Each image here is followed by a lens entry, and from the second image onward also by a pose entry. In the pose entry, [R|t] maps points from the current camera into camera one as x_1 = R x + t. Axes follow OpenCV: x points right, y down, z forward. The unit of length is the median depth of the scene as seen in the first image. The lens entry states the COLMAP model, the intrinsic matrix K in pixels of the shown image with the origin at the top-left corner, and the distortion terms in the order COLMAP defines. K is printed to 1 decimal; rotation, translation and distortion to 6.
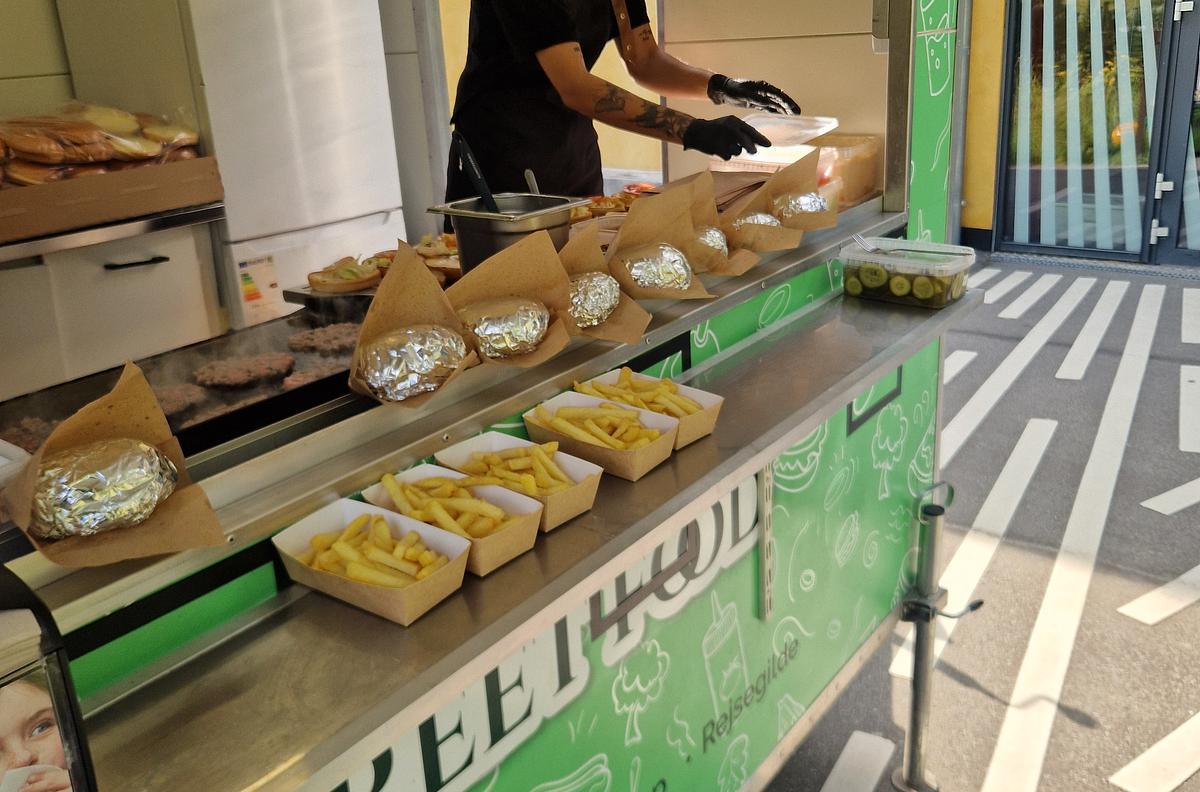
lens RADIAL K [[1121.0, 0, 578.1], [0, 1121.0, 349.4], [0, 0, 1]] dist [0.035160, 0.000000]
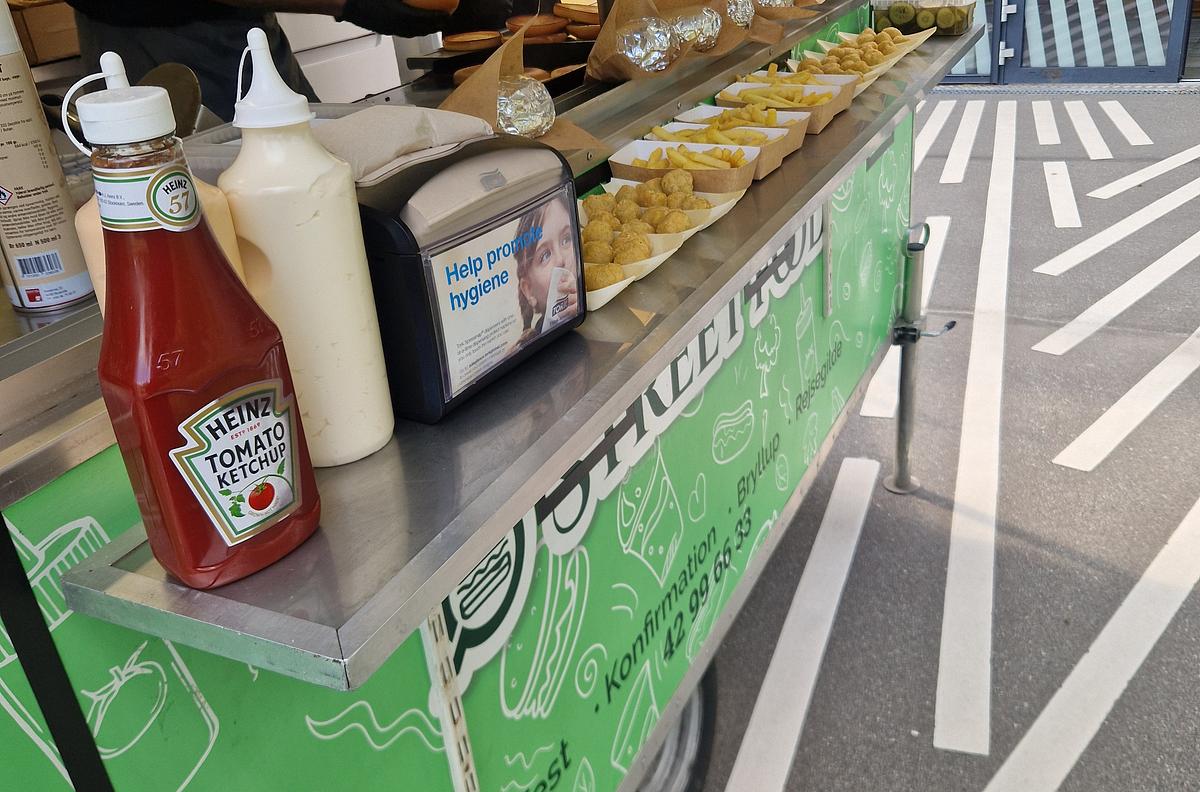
lens RADIAL K [[1121.0, 0, 588.6], [0, 1121.0, 384.6], [0, 0, 1]] dist [0.035160, 0.000000]
pose [[0.983777, -0.110819, 0.141077, -0.280251], [0.093058, 0.987551, 0.126817, 0.142331], [-0.153374, -0.111631, 0.981843, -0.167132]]
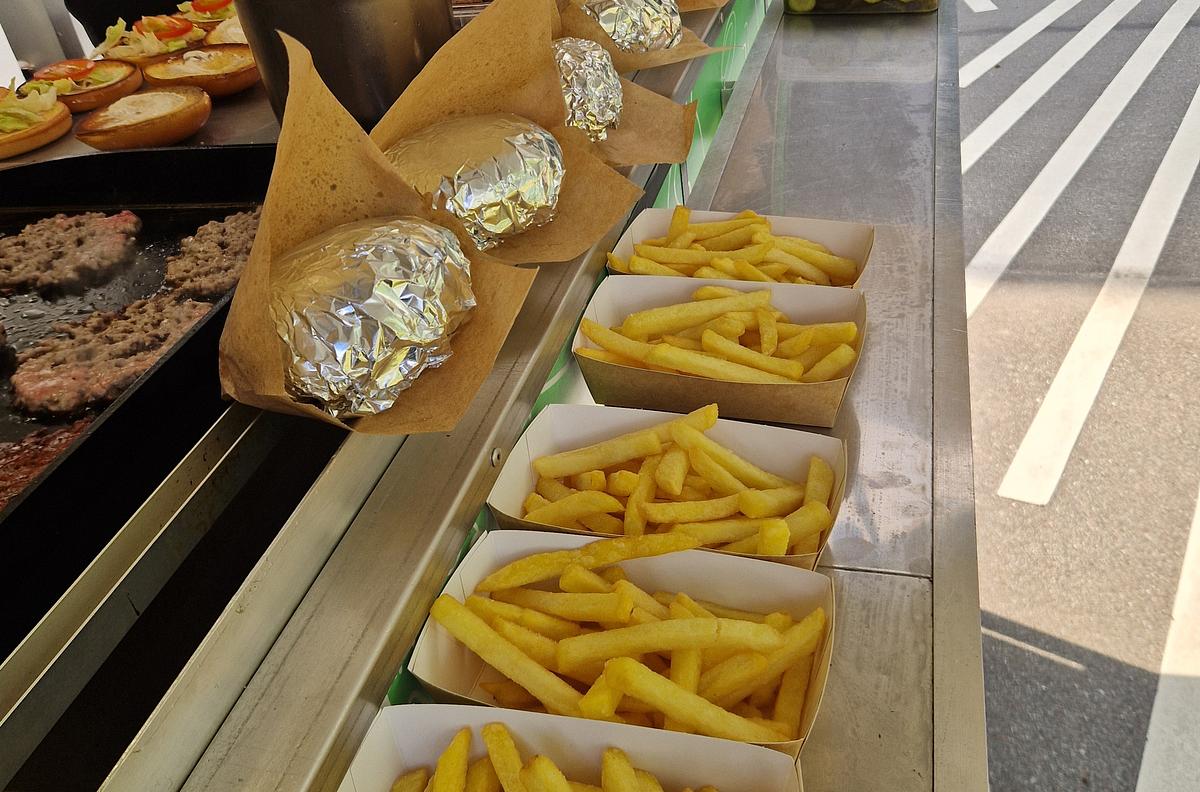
lens RADIAL K [[1121.0, 0, 600.1], [0, 1121.0, 392.4], [0, 0, 1]] dist [0.035160, 0.000000]
pose [[0.923572, -0.265589, 0.276544, -0.129529], [0.189106, 0.942944, 0.274035, -0.042826], [-0.333546, -0.200795, 0.921102, 0.366965]]
